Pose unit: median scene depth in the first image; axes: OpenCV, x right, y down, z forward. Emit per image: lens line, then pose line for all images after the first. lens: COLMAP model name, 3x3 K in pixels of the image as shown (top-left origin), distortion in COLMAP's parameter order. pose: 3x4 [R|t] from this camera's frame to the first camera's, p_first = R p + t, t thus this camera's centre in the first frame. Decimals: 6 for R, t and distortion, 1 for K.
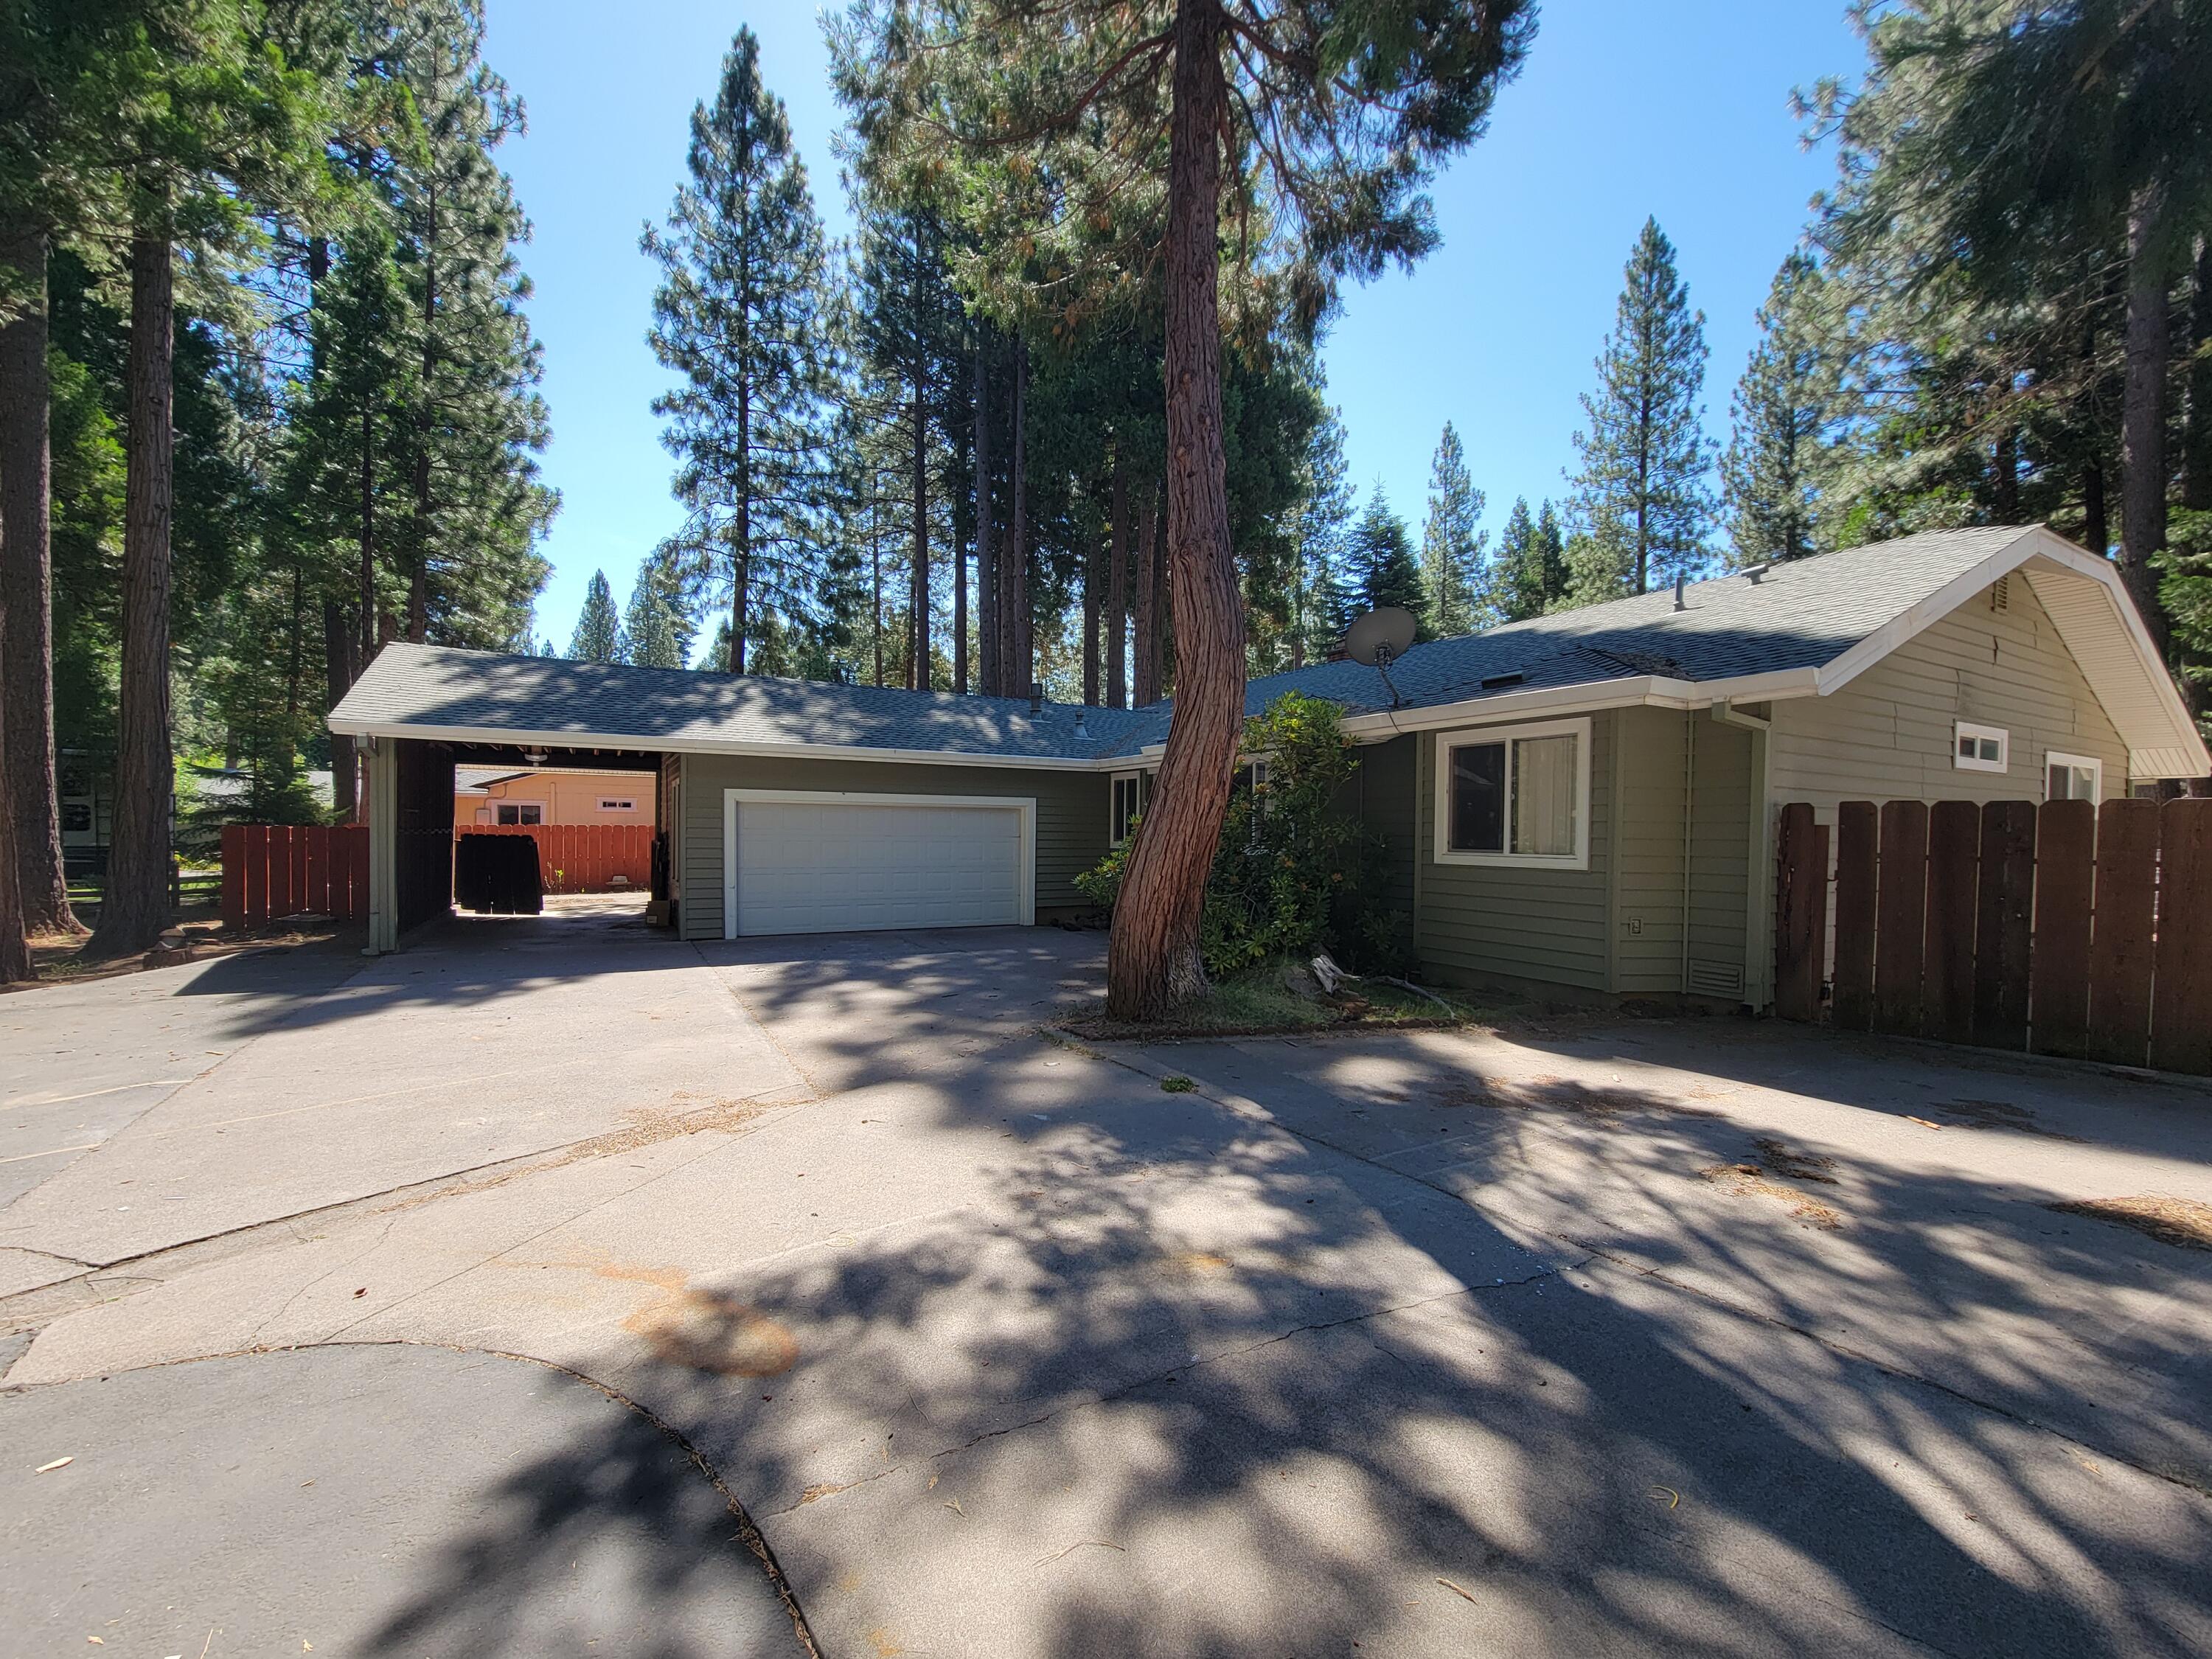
lens RADIAL K [[903.4, 0, 1102.5], [0, 903.4, 836.9], [0, 0, 1]] dist [-0.000607, 0.000247]
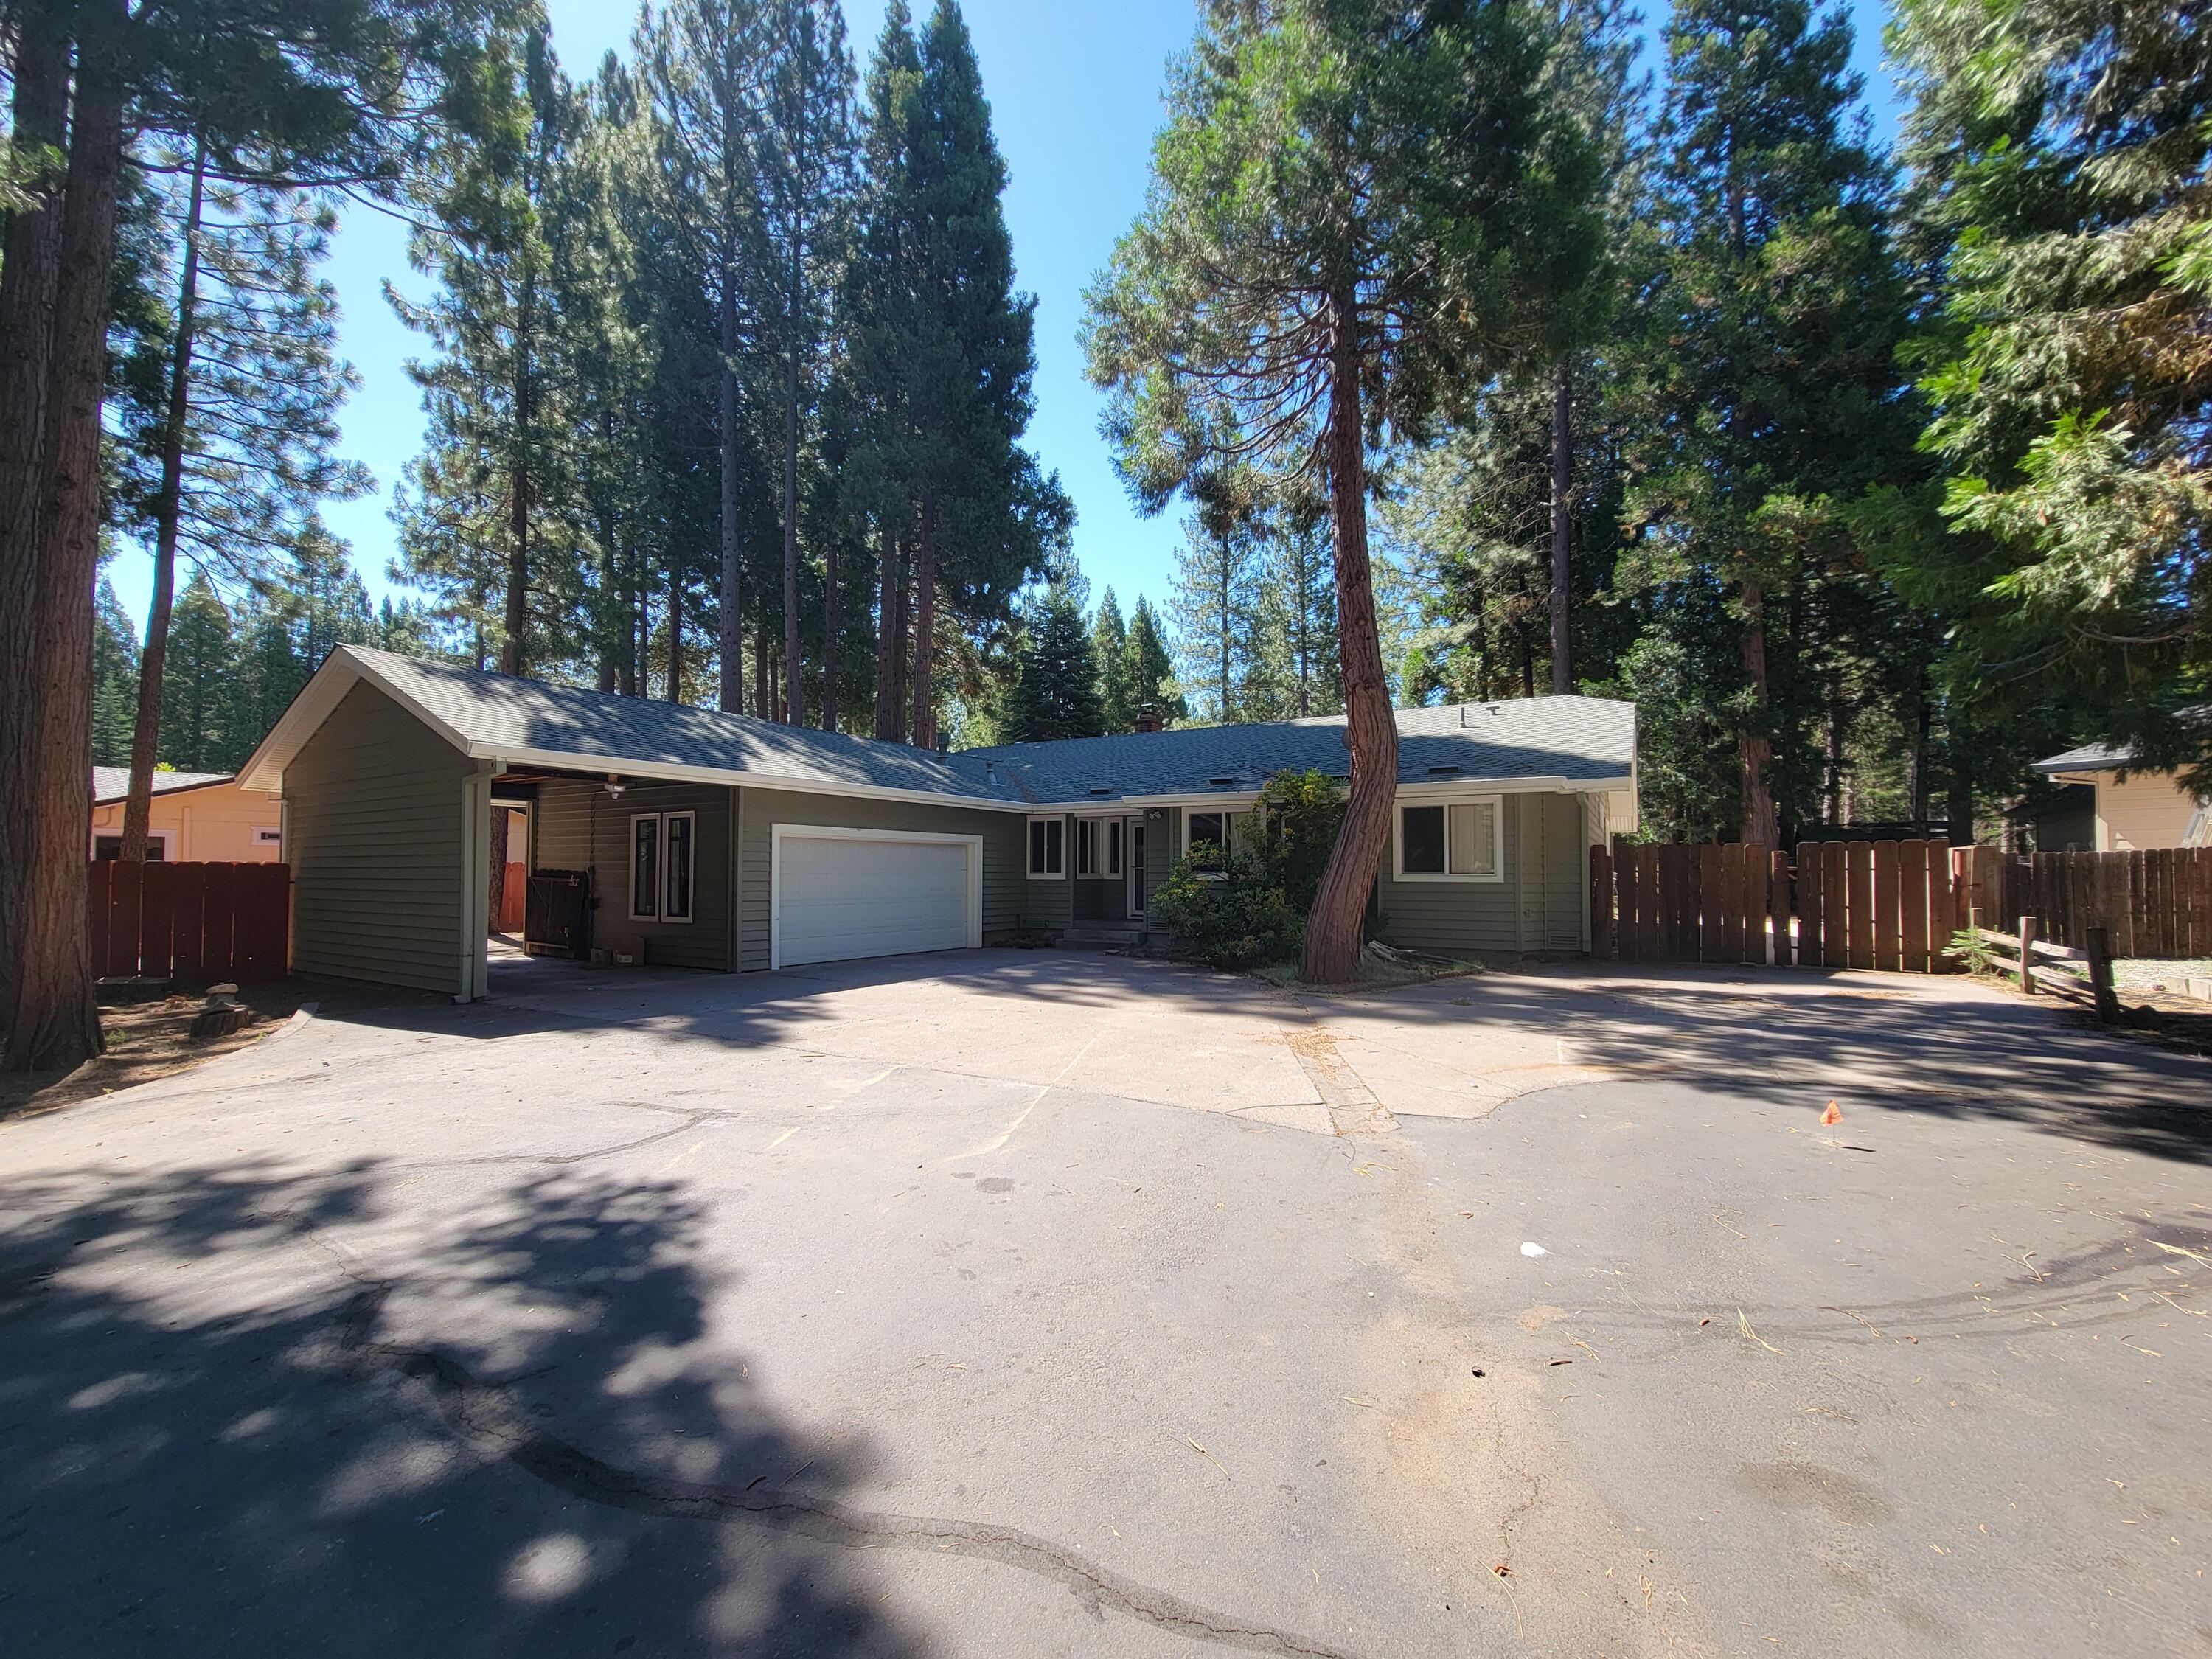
lens RADIAL K [[903.4, 0, 1101.2], [0, 903.4, 833.8], [0, 0, 1]] dist [-0.000607, 0.000247]
pose [[0.870546, 0.012770, 0.491921, -0.599281], [0.009667, 0.999026, -0.043043, 0.006213], [-0.491991, 0.042226, 0.869575, -0.085303]]
